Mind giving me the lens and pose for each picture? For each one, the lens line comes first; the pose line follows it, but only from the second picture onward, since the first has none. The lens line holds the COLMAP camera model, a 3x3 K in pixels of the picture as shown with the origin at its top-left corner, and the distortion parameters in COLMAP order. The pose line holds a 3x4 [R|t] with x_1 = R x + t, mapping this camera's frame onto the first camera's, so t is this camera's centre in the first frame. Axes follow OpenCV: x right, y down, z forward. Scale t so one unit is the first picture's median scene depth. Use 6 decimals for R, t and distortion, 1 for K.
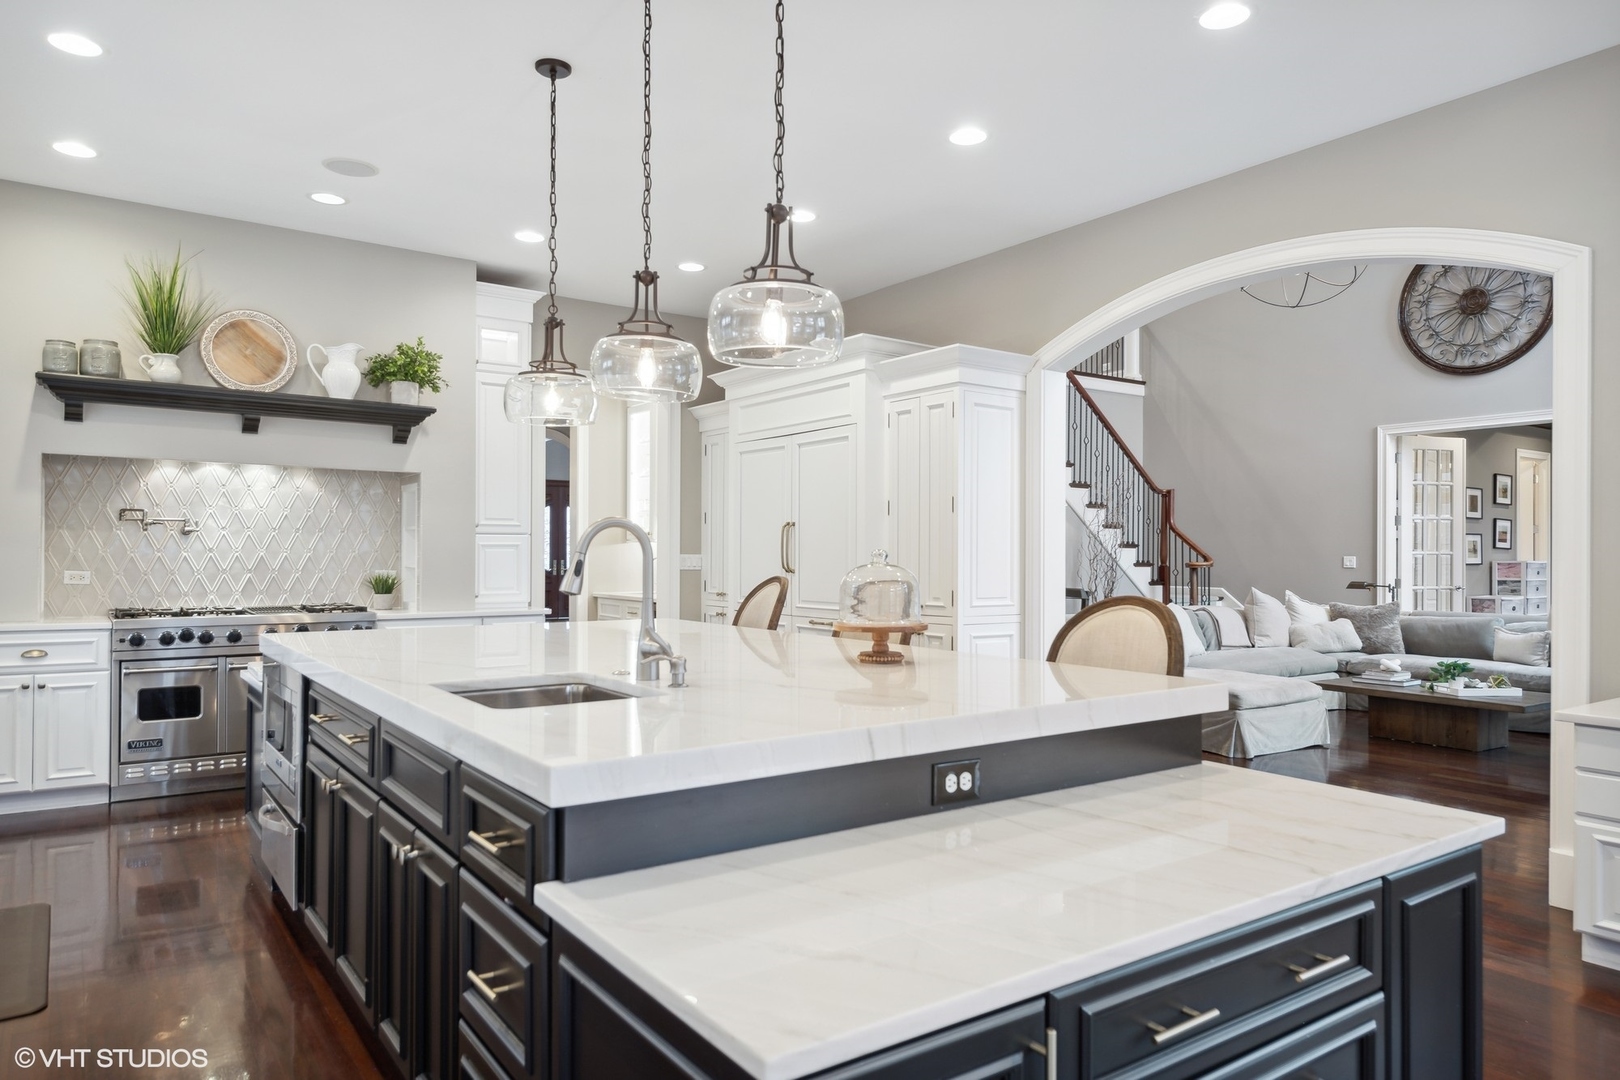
lens RADIAL K [[1042.6, 0, 828.2], [0, 1042.6, 549.0], [0, 0, 1]] dist [0.004658, 0.002827]
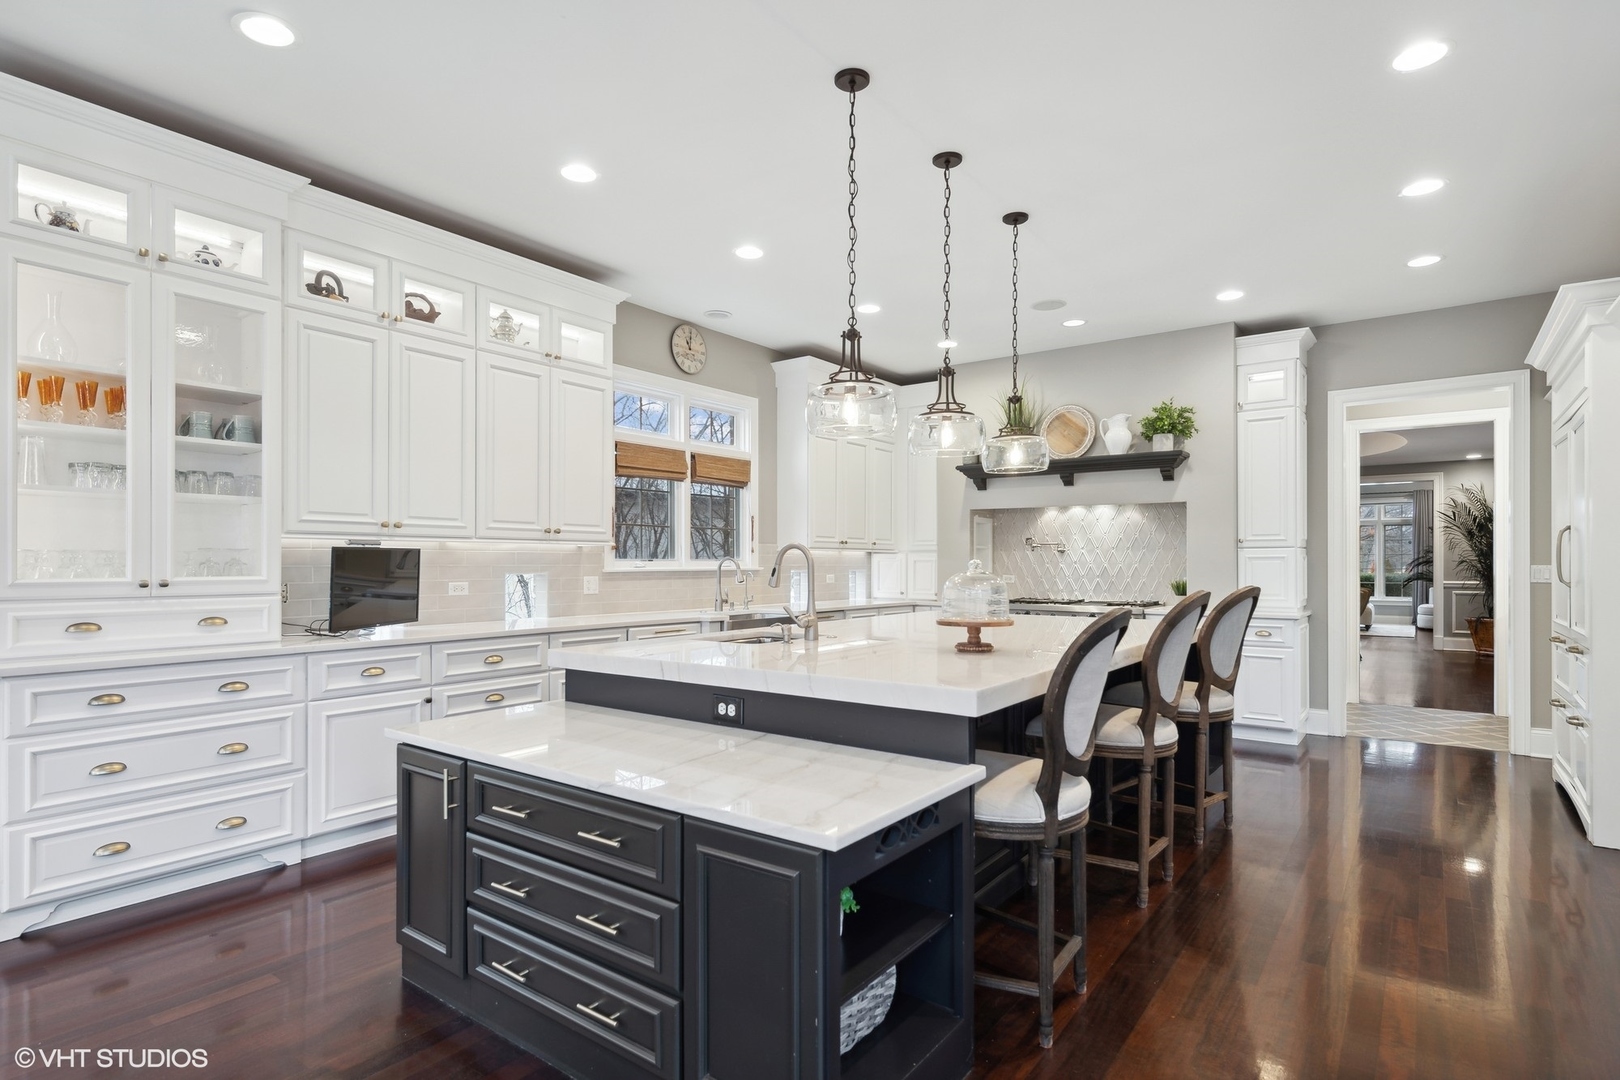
lens RADIAL K [[832.4, 0, 806.2], [0, 832.4, 557.7], [0, 0, 1]] dist [0.036463, -0.000147]
pose [[0.299737, -0.011198, -0.953956, 0.489064], [0.006202, 0.999933, -0.009789, 0.003289], [0.954002, -0.002983, 0.299787, 0.266804]]
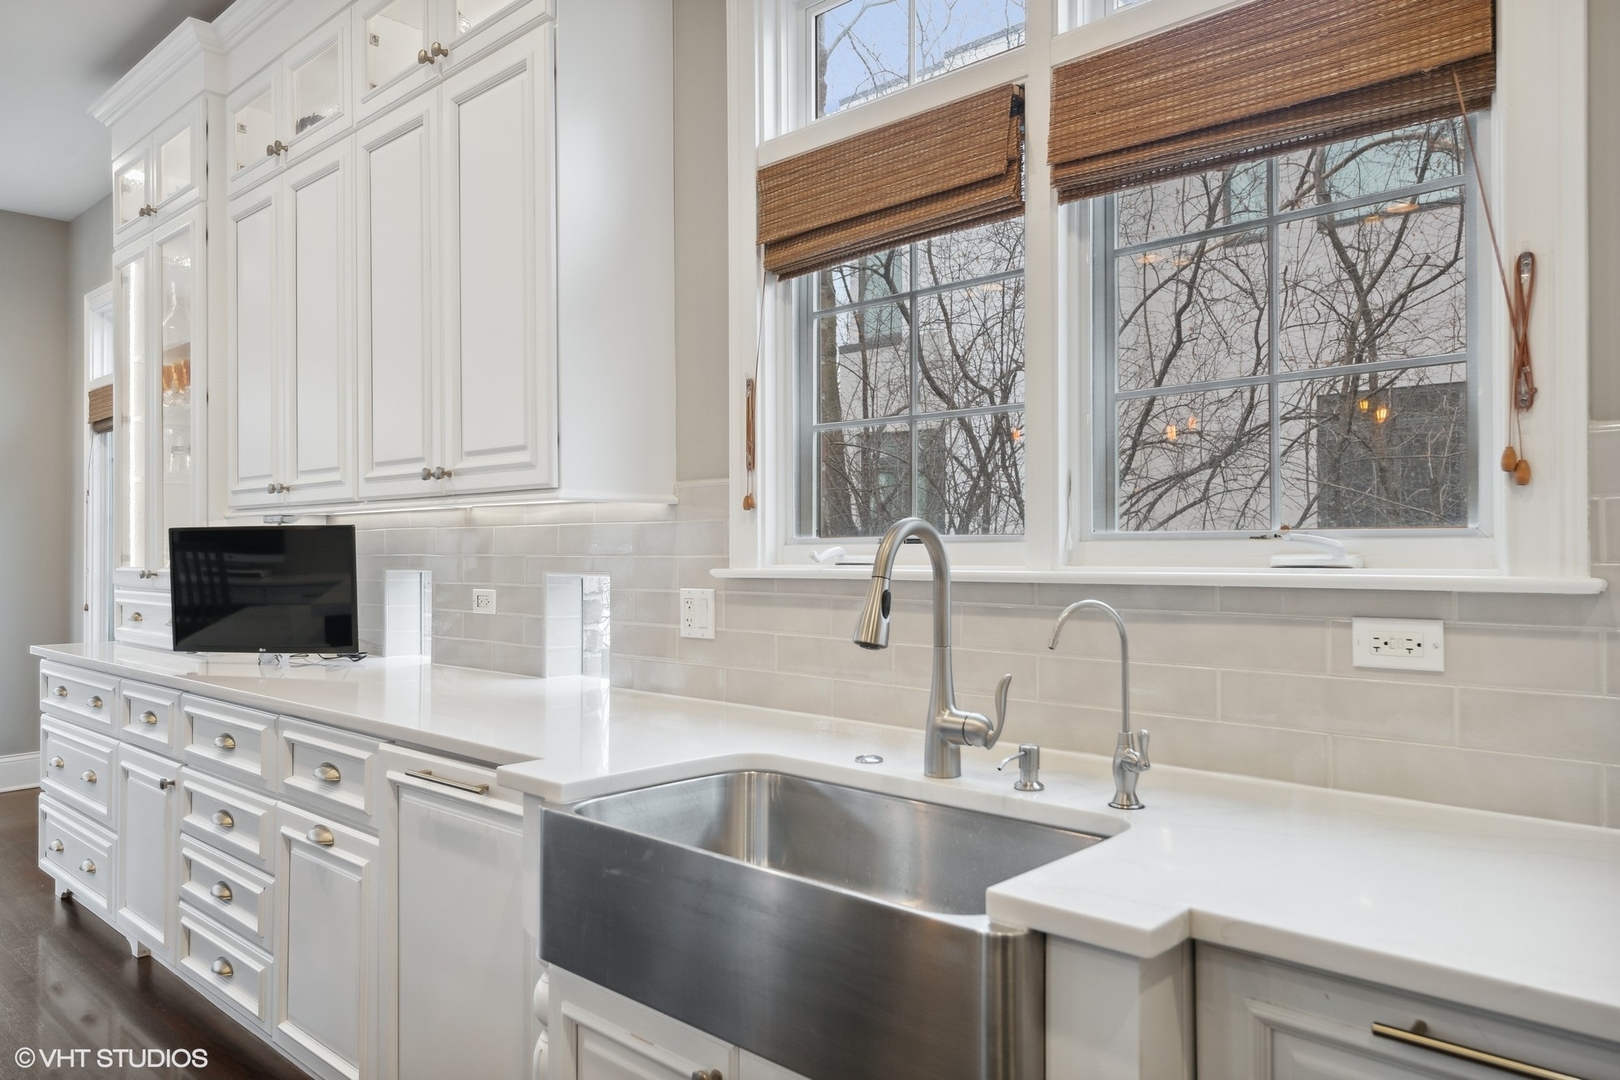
lens RADIAL K [[1107.1, 0, 810.0], [0, 1107.1, 540.0], [0, 0, 1]] dist [0.008684, 0.001384]
pose [[-0.980190, -0.007339, -0.197922, -0.468459], [-0.003970, 0.999840, -0.017414, 0.001908], [0.198019, -0.016283, -0.980063, 0.770593]]
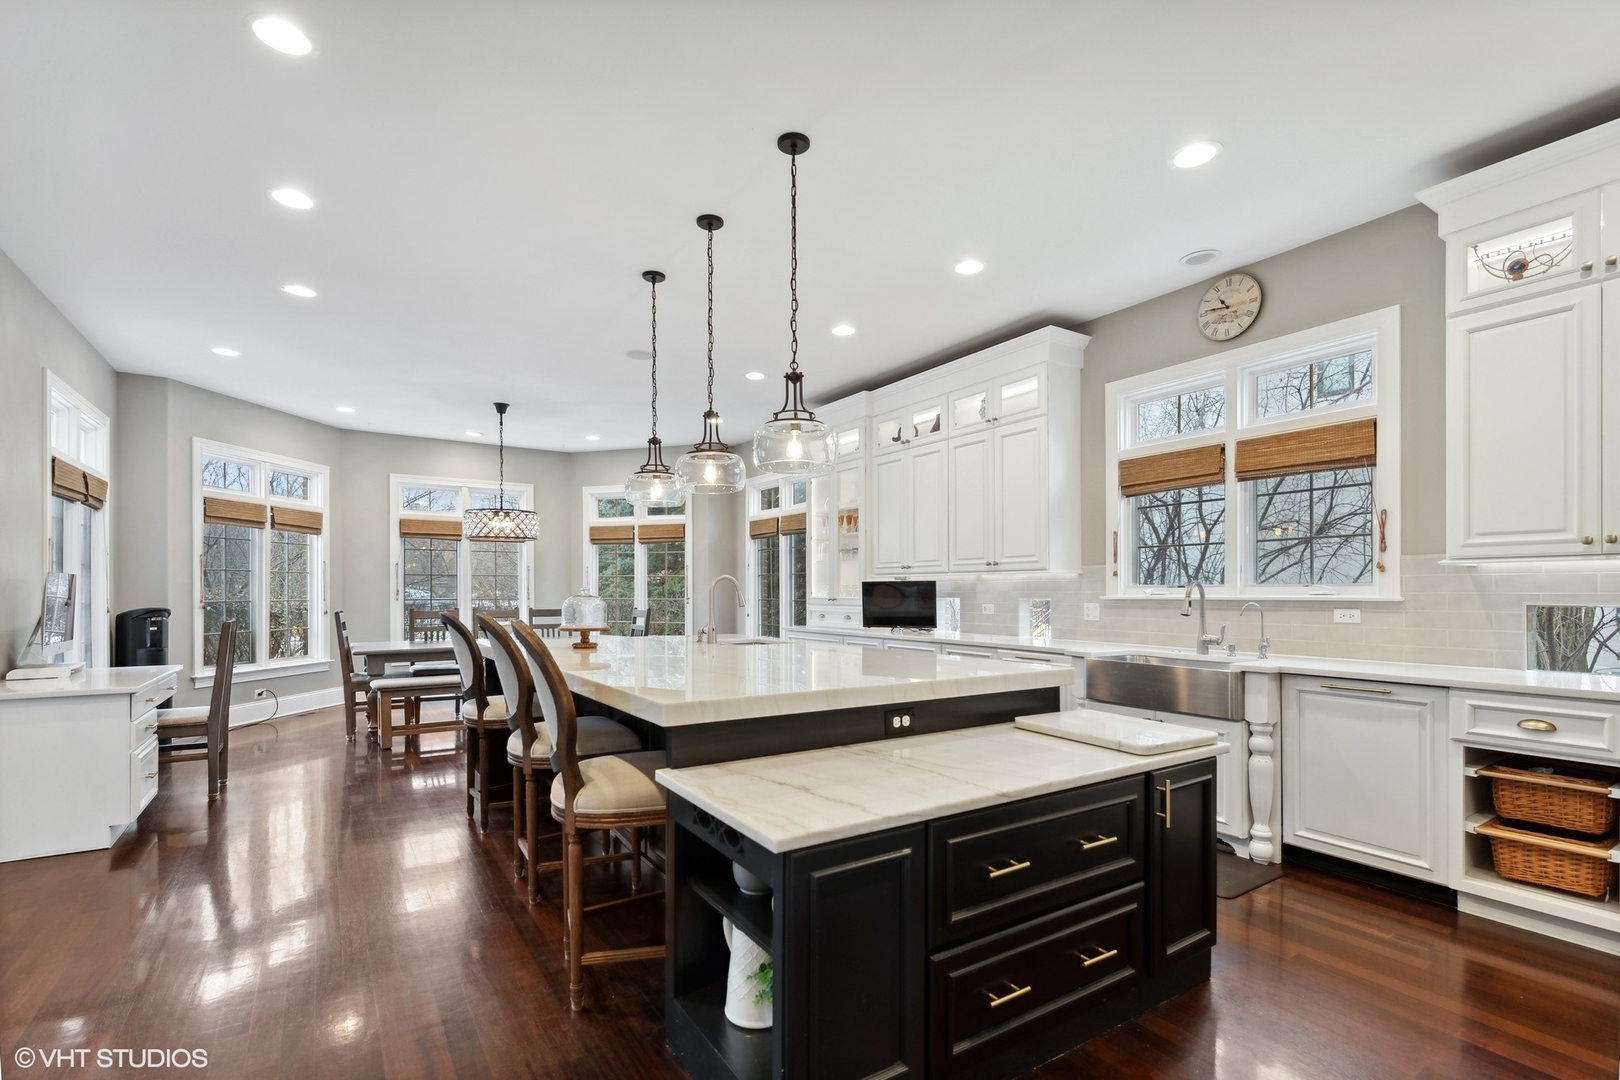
lens RADIAL K [[747.4, 0, 806.8], [0, 747.4, 591.4], [0, 0, 1]] dist [0.004366, -0.000206]
pose [[-0.998747, -0.006244, 0.049656, -0.221017], [-0.006545, 0.999961, -0.005897, 0.007461], [-0.049617, -0.006214, -0.998749, 1.214678]]
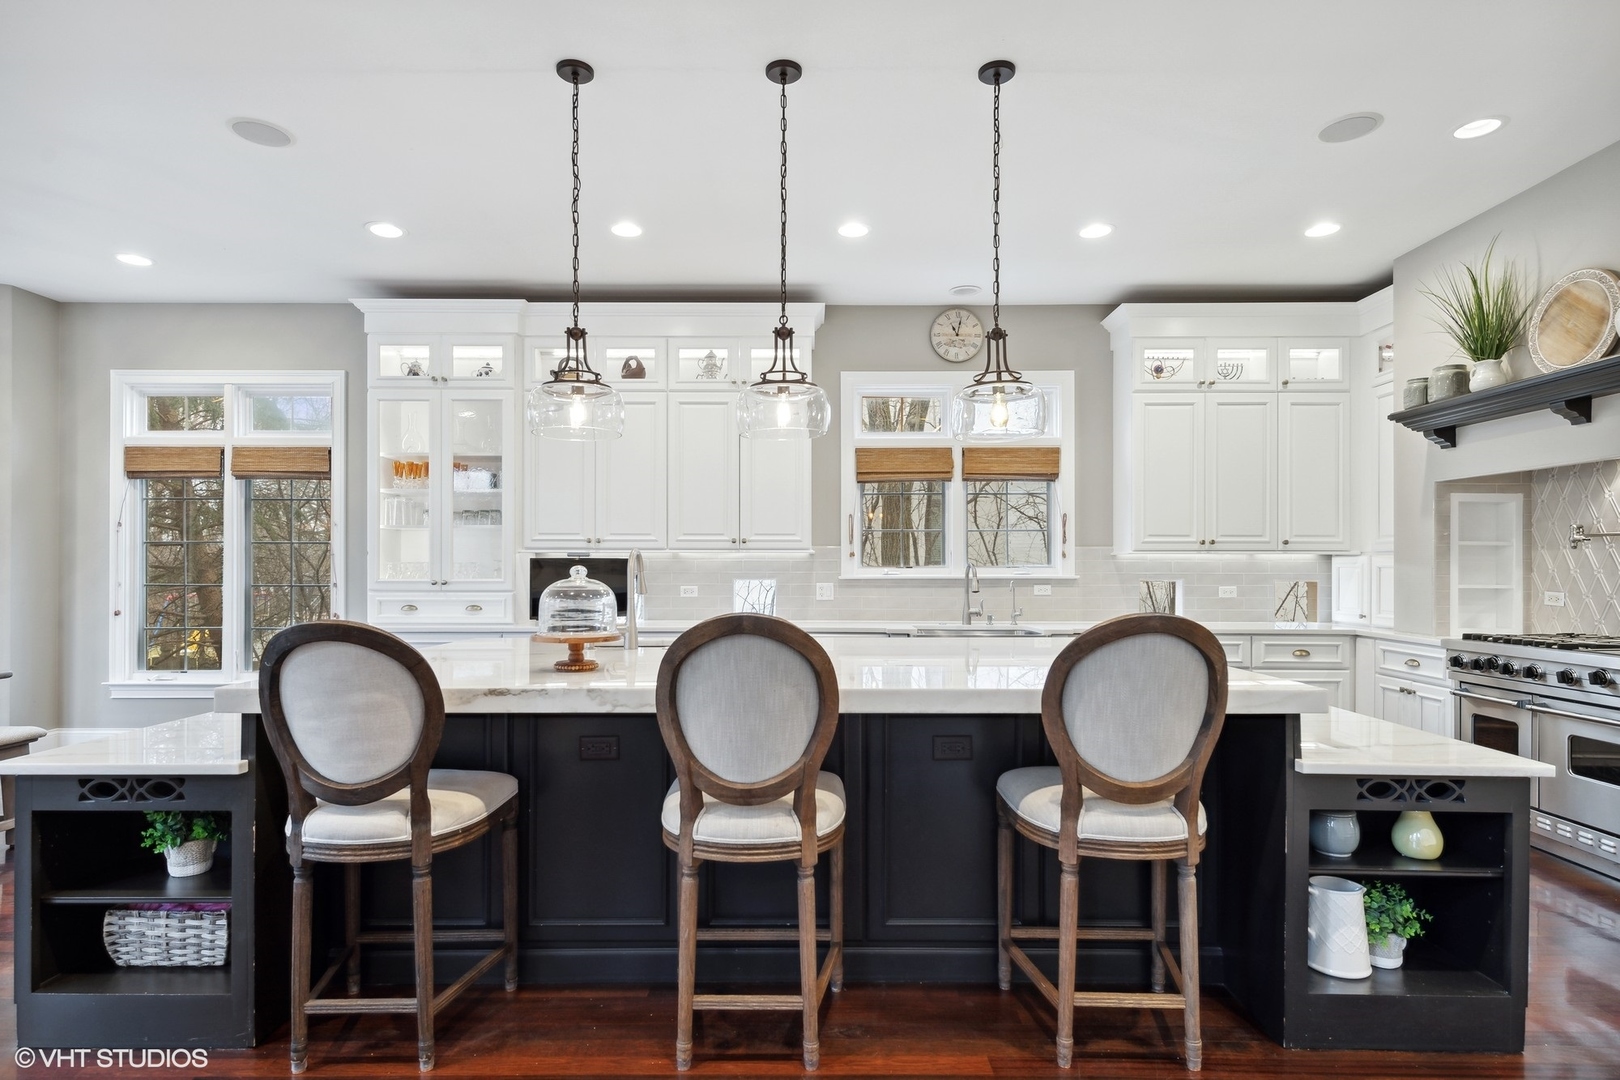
lens RADIAL K [[852.5, 0, 804.9], [0, 852.5, 571.6], [0, 0, 1]] dist [0.022624, -0.000414]
pose [[-0.585062, -0.005661, -0.810969, 0.332705], [0.000375, 0.999974, -0.007251, 0.007584], [0.810988, -0.004546, -0.585045, 0.899358]]
